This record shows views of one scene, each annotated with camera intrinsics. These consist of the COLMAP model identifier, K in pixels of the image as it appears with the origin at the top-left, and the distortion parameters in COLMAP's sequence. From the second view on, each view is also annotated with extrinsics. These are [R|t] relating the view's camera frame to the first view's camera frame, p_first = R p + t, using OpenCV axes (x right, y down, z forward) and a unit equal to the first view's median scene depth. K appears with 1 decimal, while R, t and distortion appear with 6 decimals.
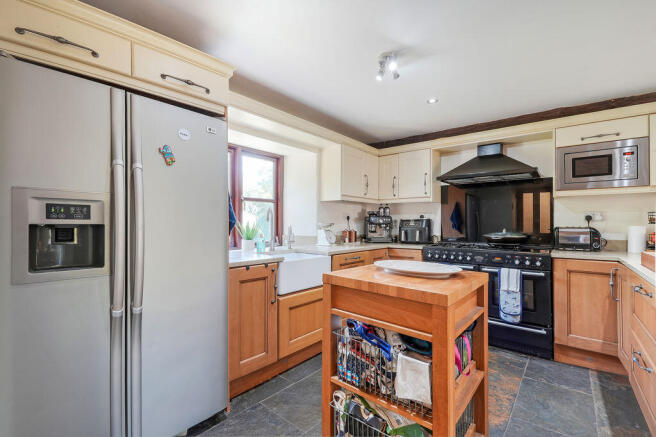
lens RADIAL K [[282.4, 0, 328.0], [0, 282.4, 218.5], [0, 0, 1]] dist [-0.000211, -0.000168]
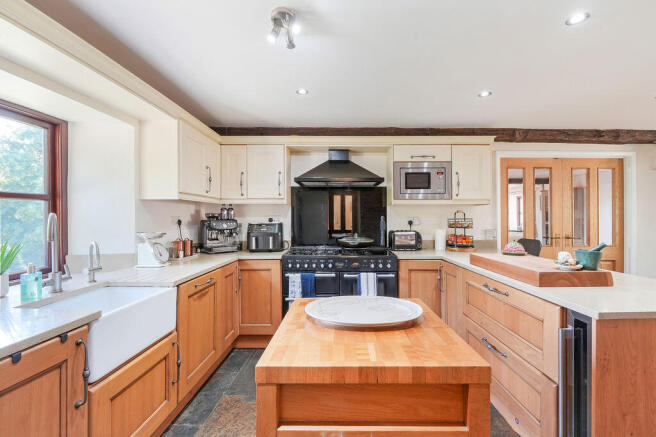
lens RADIAL K [[287.9, 0, 329.1], [0, 287.9, 213.5], [0, 0, 1]] dist [-0.021867, -0.000254]
pose [[0.786908, 0.005501, 0.617046, -0.098348], [-0.005906, 0.999982, -0.001384, -0.031633], [-0.617042, -0.002555, 0.786926, 0.210758]]
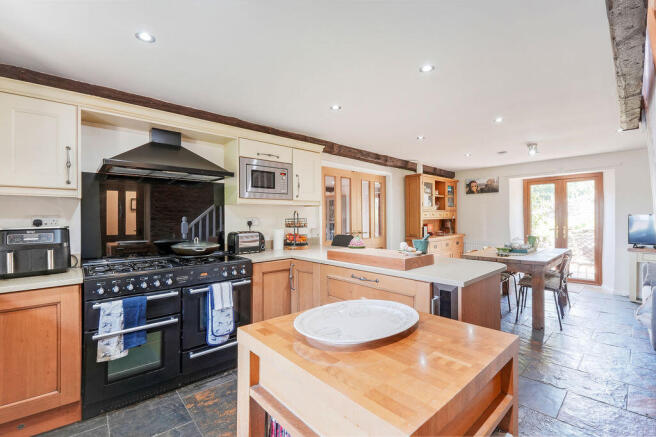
lens RADIAL K [[286.8, 0, 329.5], [0, 286.8, 216.0], [0, 0, 1]] dist [-0.000264, -0.000244]
pose [[0.146897, 0.004212, 0.989143, -0.155970], [-0.005529, 0.999979, -0.003437, -0.025007], [-0.989136, -0.004964, 0.146917, 0.438450]]
